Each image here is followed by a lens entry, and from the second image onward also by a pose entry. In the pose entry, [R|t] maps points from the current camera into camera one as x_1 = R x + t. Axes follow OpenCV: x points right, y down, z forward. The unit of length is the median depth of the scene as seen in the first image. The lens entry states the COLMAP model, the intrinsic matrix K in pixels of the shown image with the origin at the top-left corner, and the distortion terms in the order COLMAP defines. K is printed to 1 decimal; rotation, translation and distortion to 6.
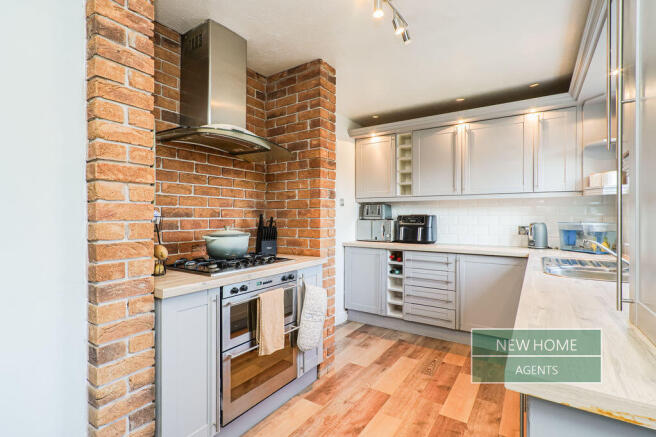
lens RADIAL K [[316.7, 0, 328.0], [0, 316.7, 218.5], [0, 0, 1]] dist [-0.000170, 0.000640]
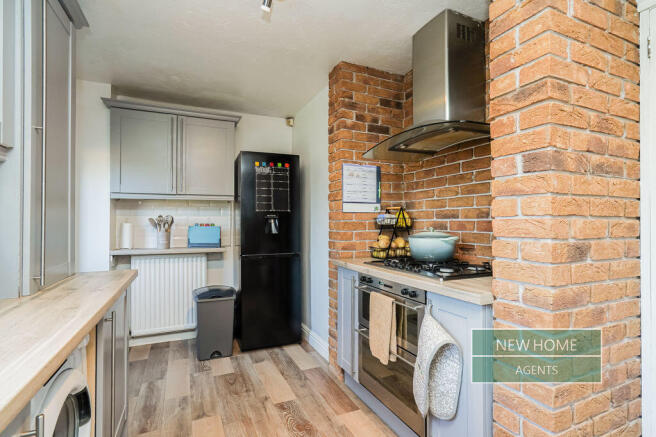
lens RADIAL K [[316.7, 0, 328.0], [0, 316.7, 218.5], [0, 0, 1]] dist [-0.000170, 0.000640]
pose [[-0.530493, -0.007575, -0.847655, 0.620614], [-0.003508, 0.999971, -0.006741, 0.004333], [0.847682, -0.000602, -0.530505, 1.175824]]
